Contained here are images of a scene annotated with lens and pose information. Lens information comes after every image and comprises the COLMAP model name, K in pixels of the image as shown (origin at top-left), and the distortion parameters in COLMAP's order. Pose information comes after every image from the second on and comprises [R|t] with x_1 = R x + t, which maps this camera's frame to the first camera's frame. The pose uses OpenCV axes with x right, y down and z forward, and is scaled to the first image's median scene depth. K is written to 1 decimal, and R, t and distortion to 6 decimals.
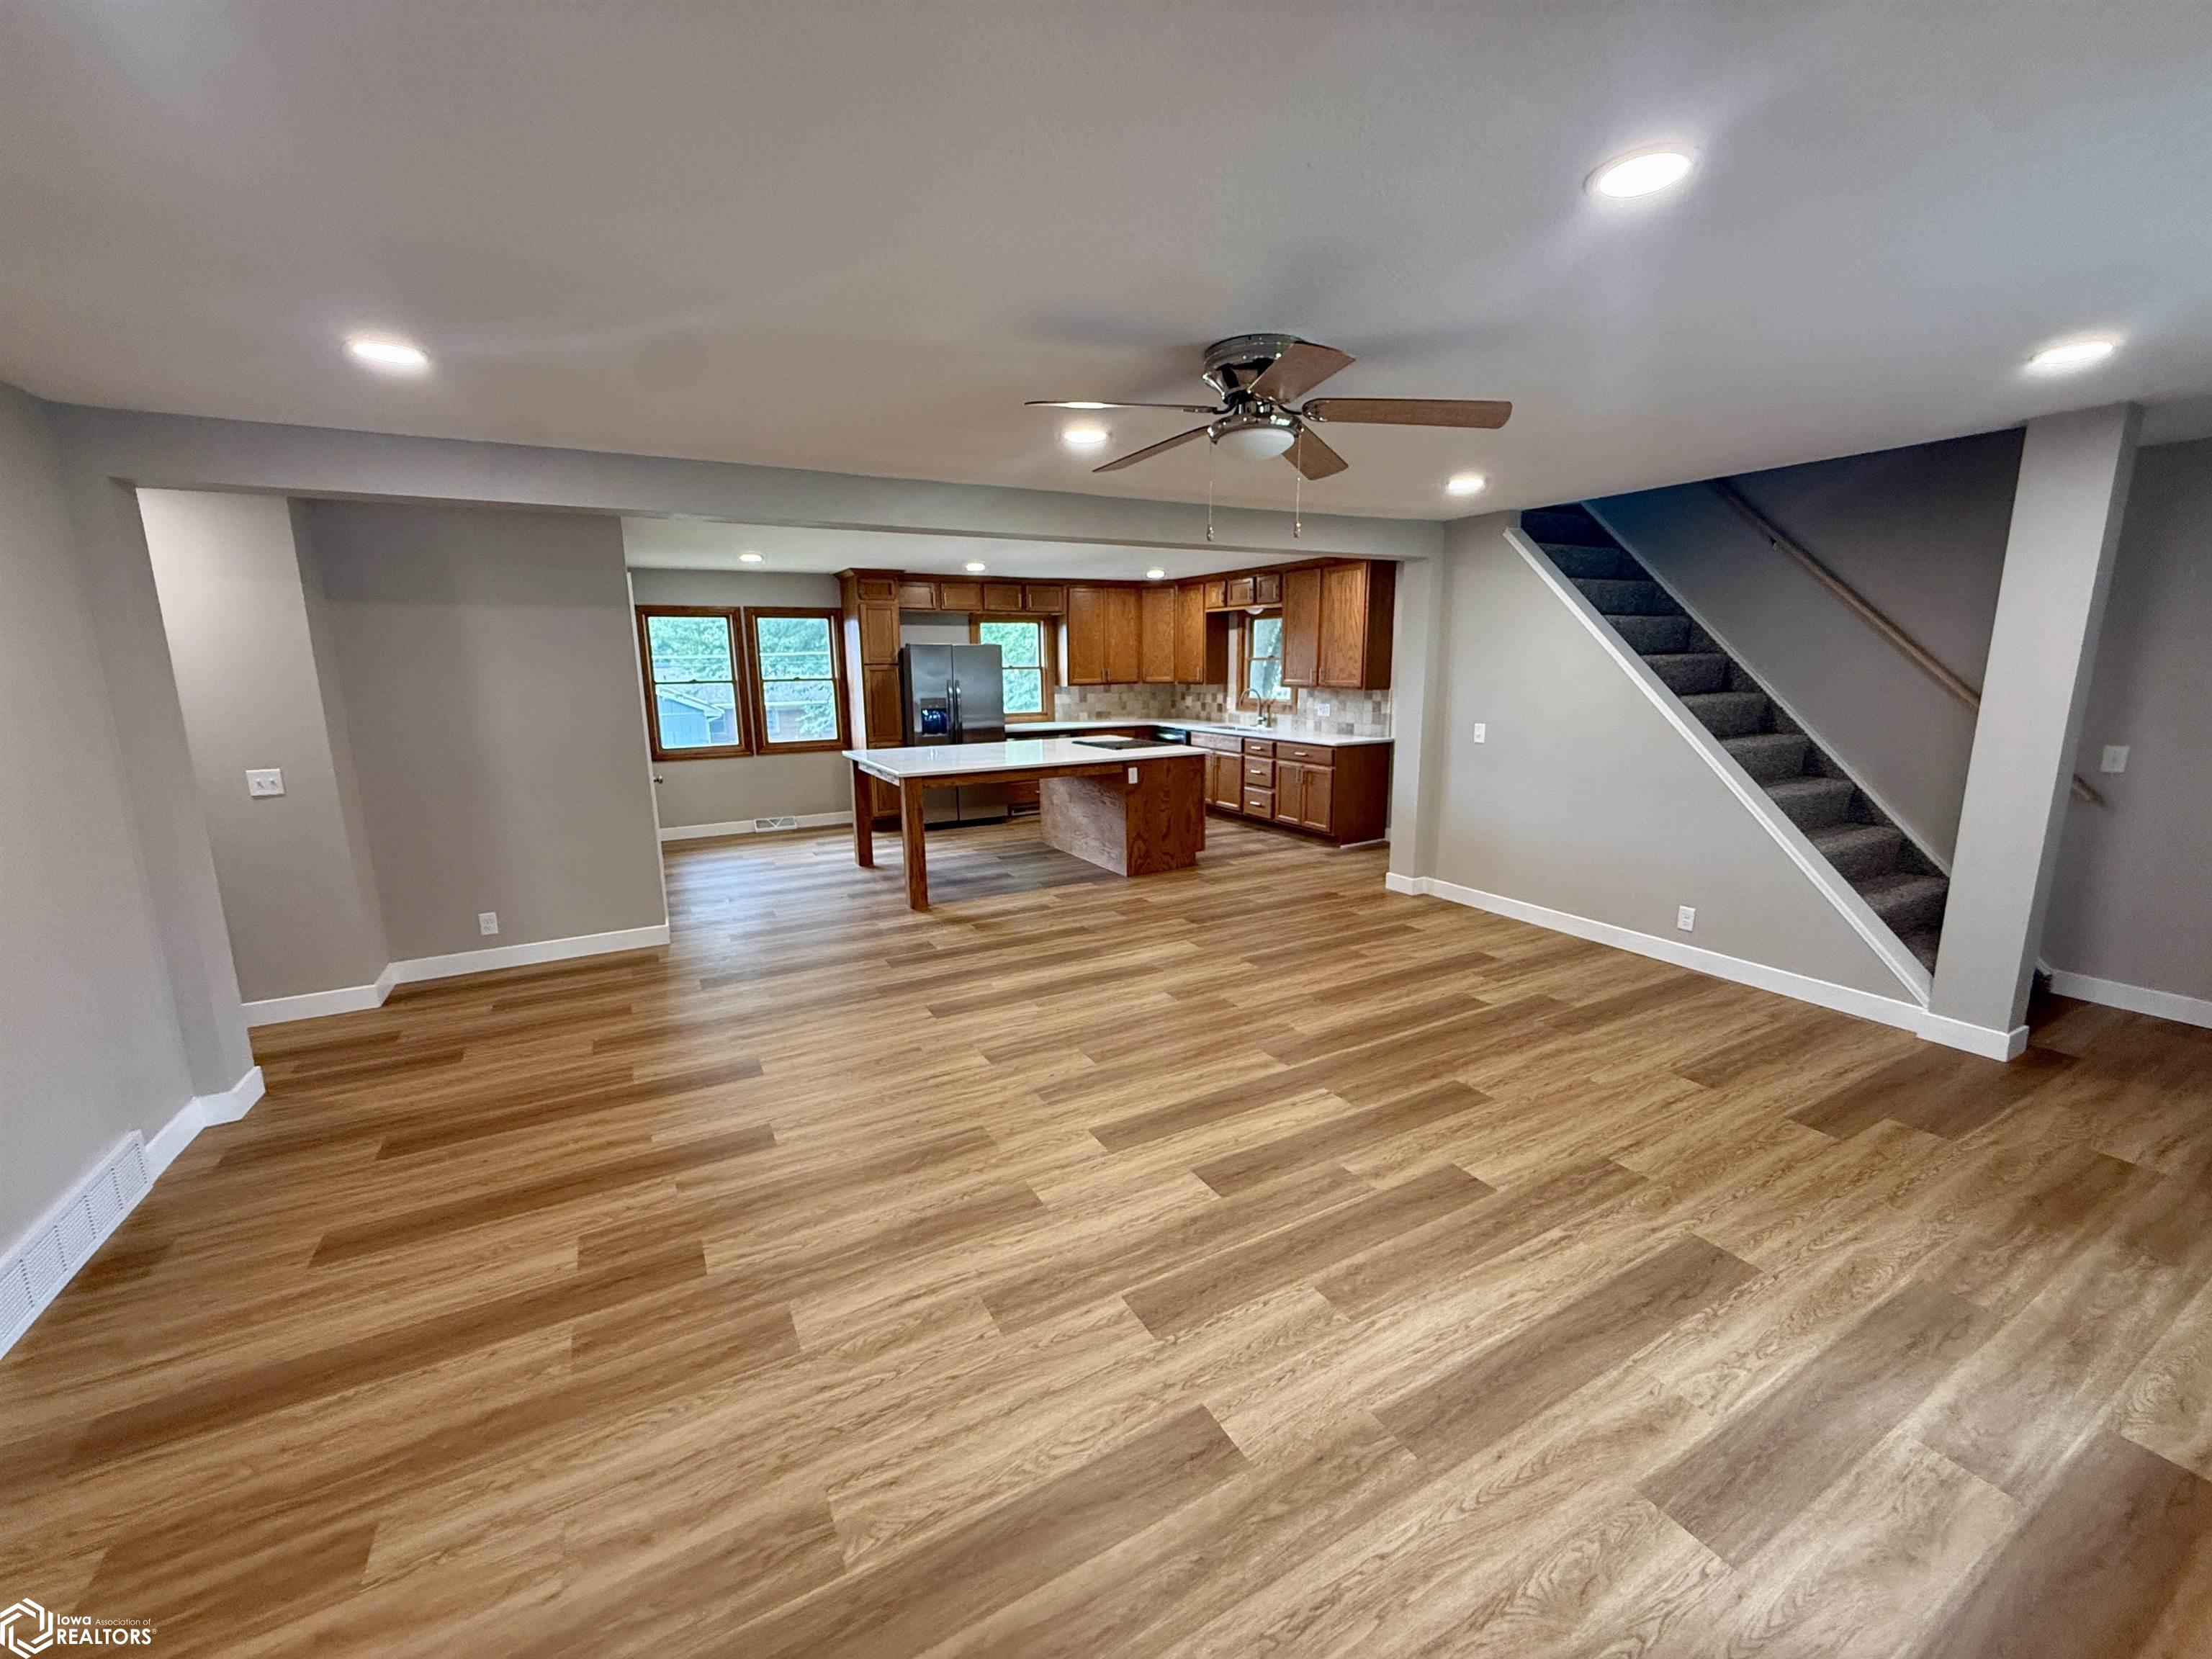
lens RADIAL K [[880.1, 0, 1101.6], [0, 880.1, 828.1], [0, 0, 1]] dist [-0.000080, -0.000076]
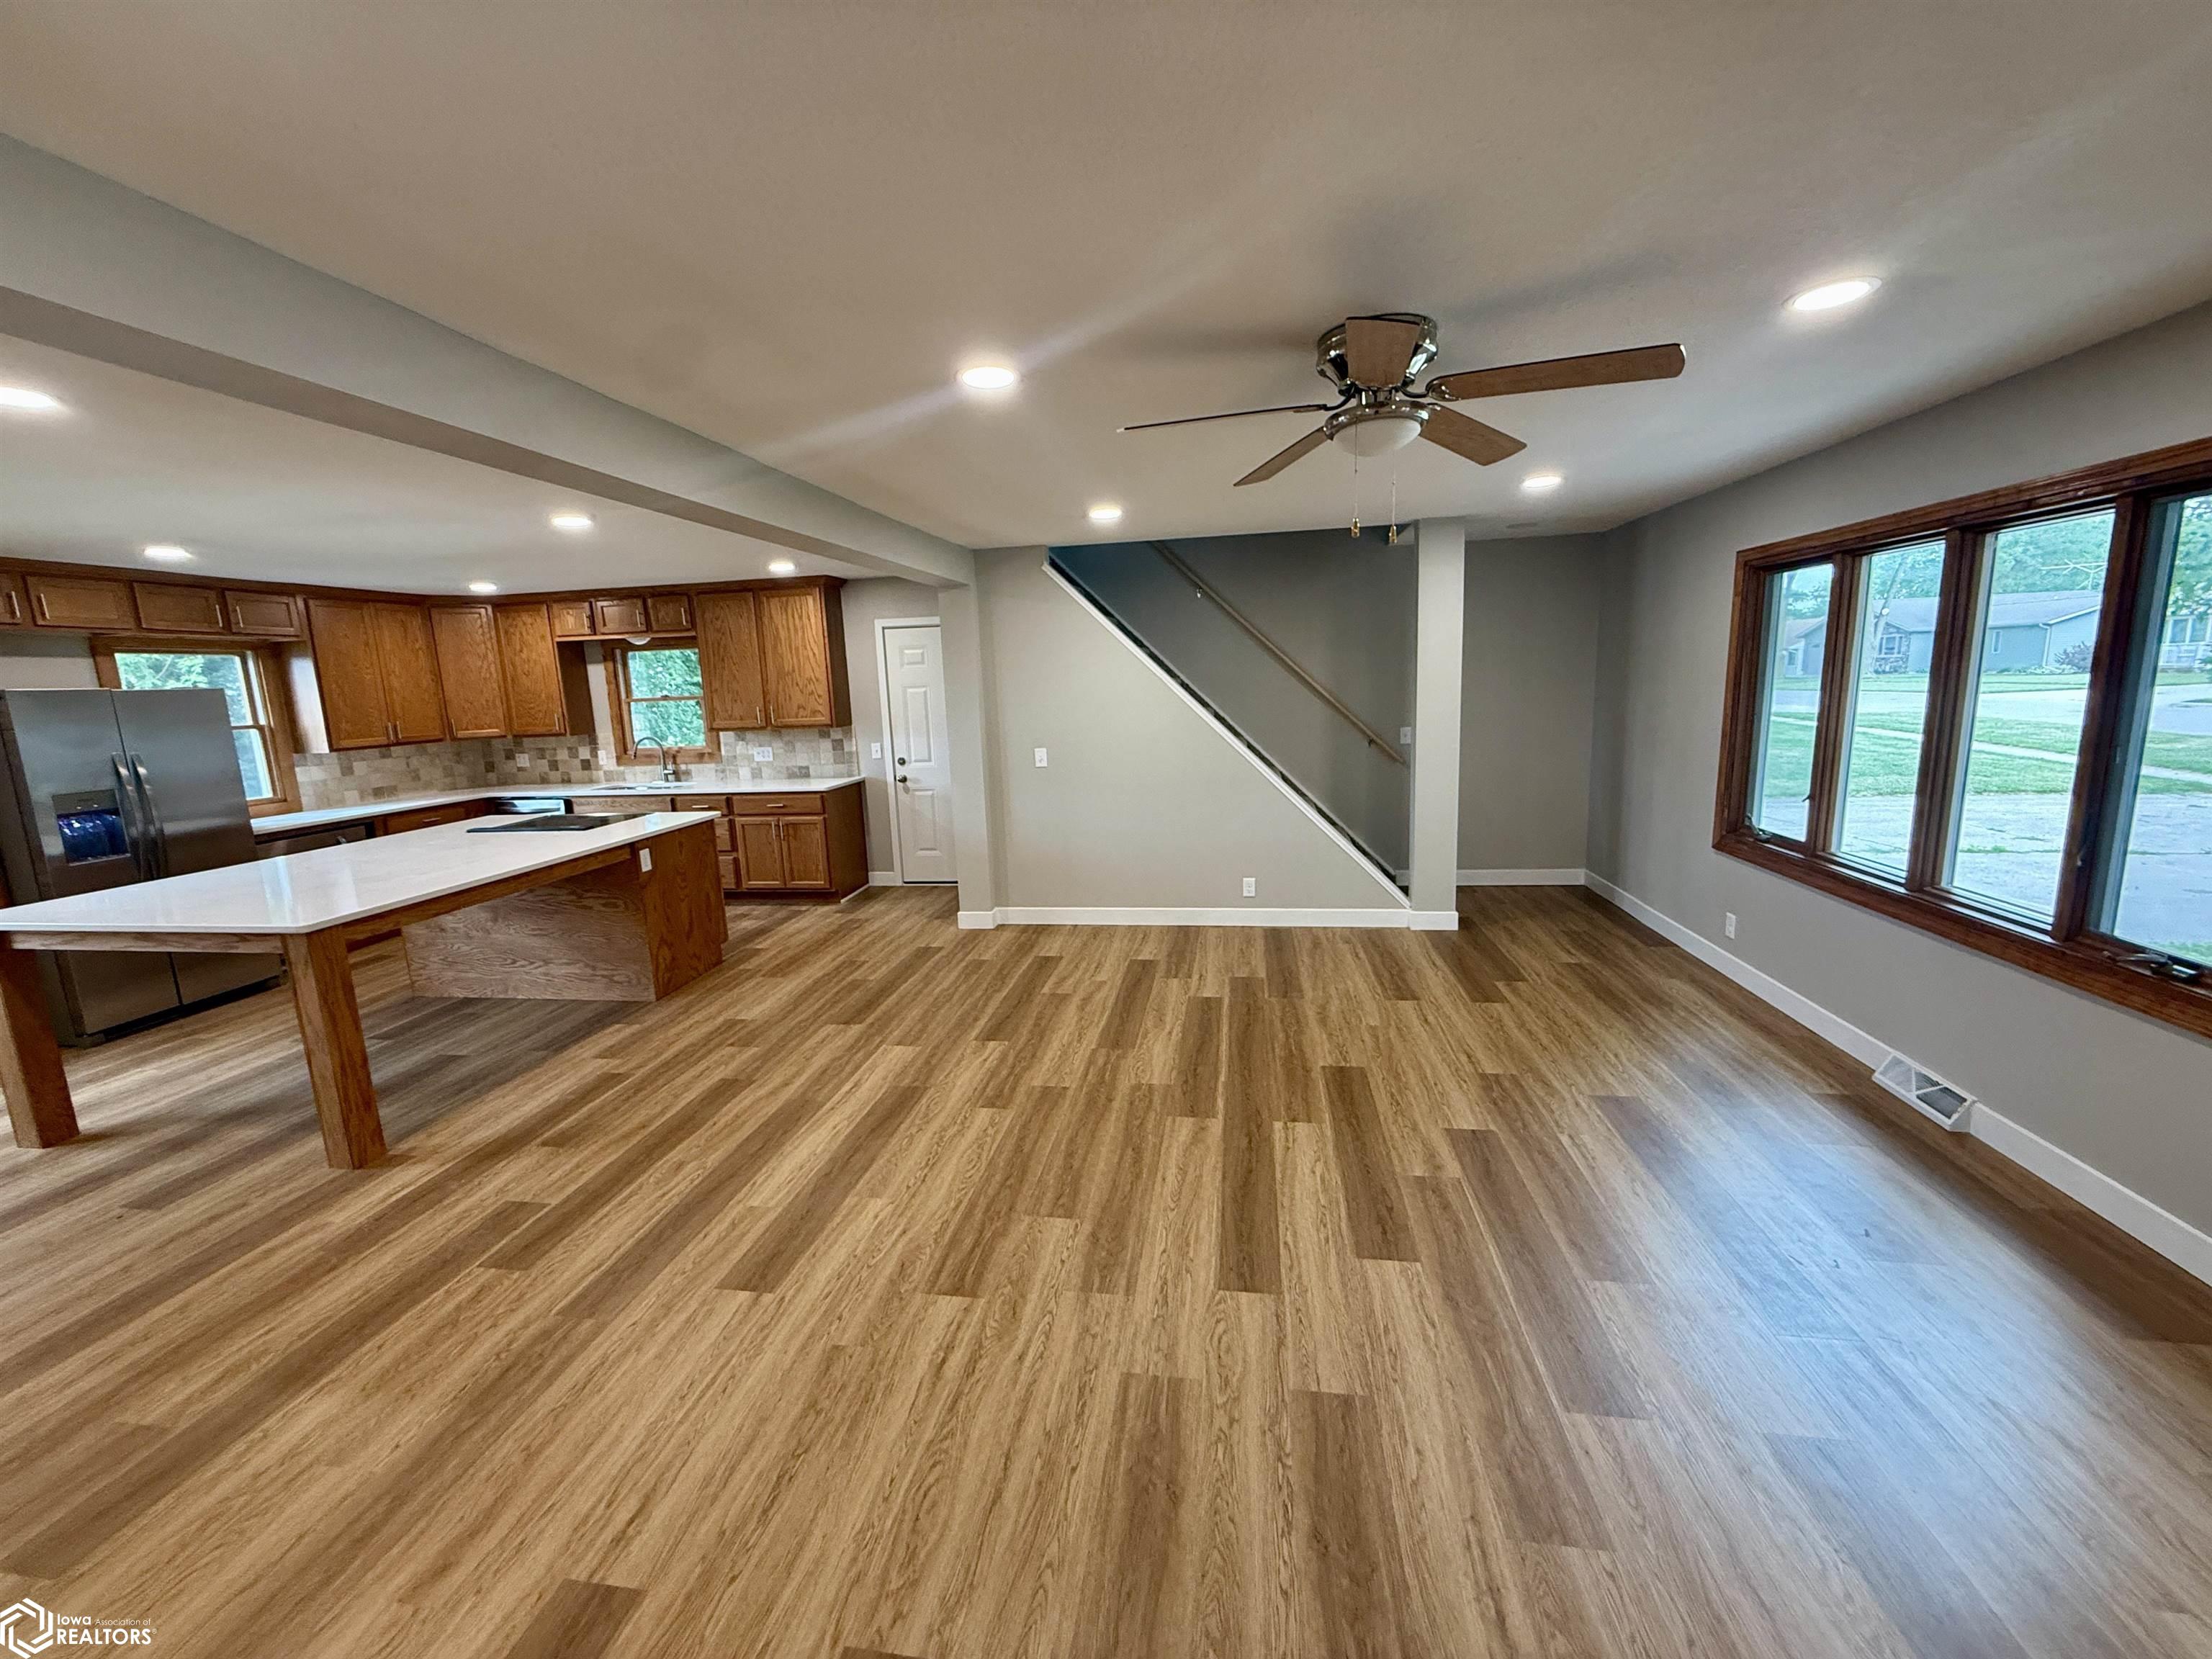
lens RADIAL K [[880.1, 0, 1097.9], [0, 880.1, 827.9], [0, 0, 1]] dist [-0.000080, -0.000076]
pose [[0.615533, -0.144974, 0.774662, -0.247300], [0.181338, 0.982615, 0.039803, -0.040345], [-0.766965, 0.115976, 0.631121, 0.222791]]
